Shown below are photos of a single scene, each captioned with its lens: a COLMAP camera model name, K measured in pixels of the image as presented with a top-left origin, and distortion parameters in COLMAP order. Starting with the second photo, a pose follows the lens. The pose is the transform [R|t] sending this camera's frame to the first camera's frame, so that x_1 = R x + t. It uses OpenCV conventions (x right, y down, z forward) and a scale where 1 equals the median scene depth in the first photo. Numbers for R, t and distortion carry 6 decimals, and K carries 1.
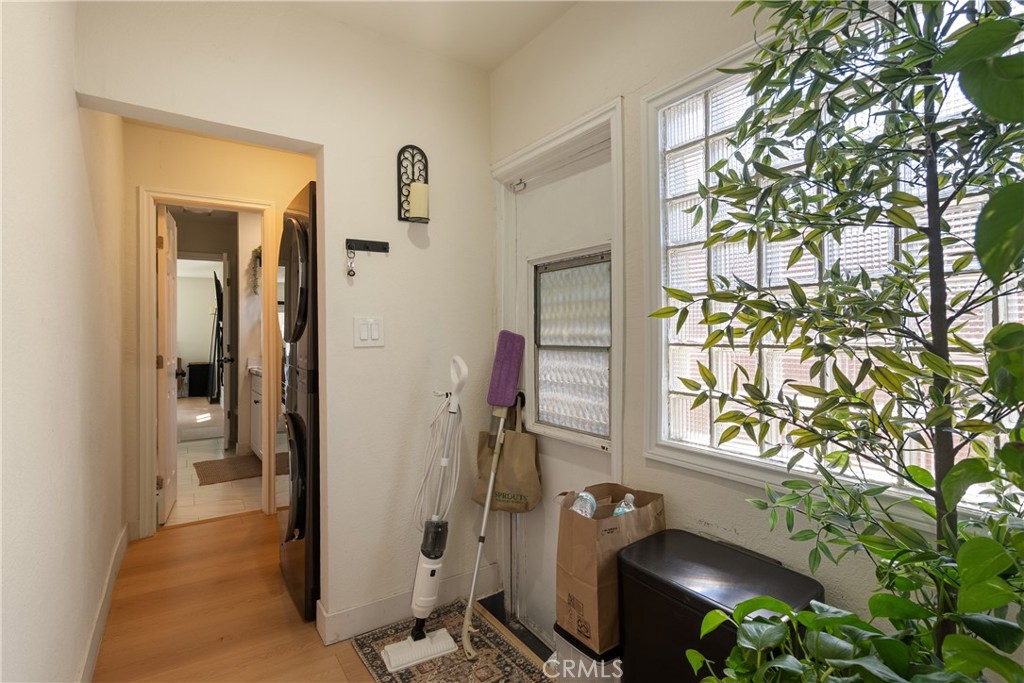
lens RADIAL K [[488.4, 0, 515.8], [0, 488.4, 335.6], [0, 0, 1]] dist [-0.001638, 0.001241]
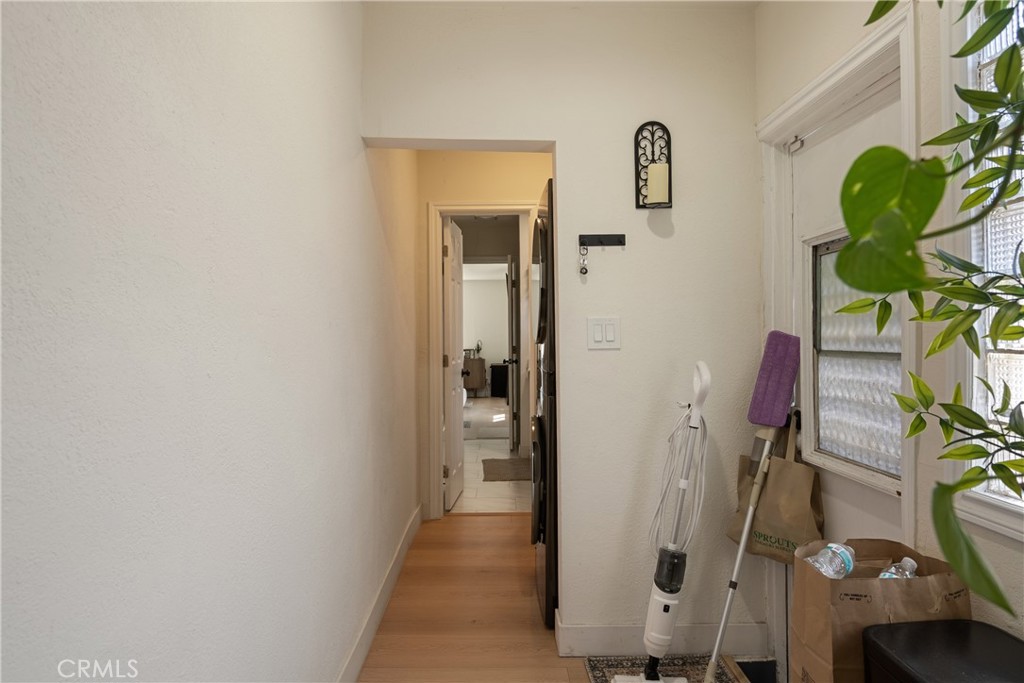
lens RADIAL K [[575.1, 0, 511.3], [0, 575.1, 339.7], [0, 0, 1]] dist [0.000551, 0.002951]
pose [[0.847892, 0.004848, -0.530147, 0.121240], [-0.002817, 0.999985, 0.004640, 0.000820], [0.530161, -0.002441, 0.847893, -0.017240]]
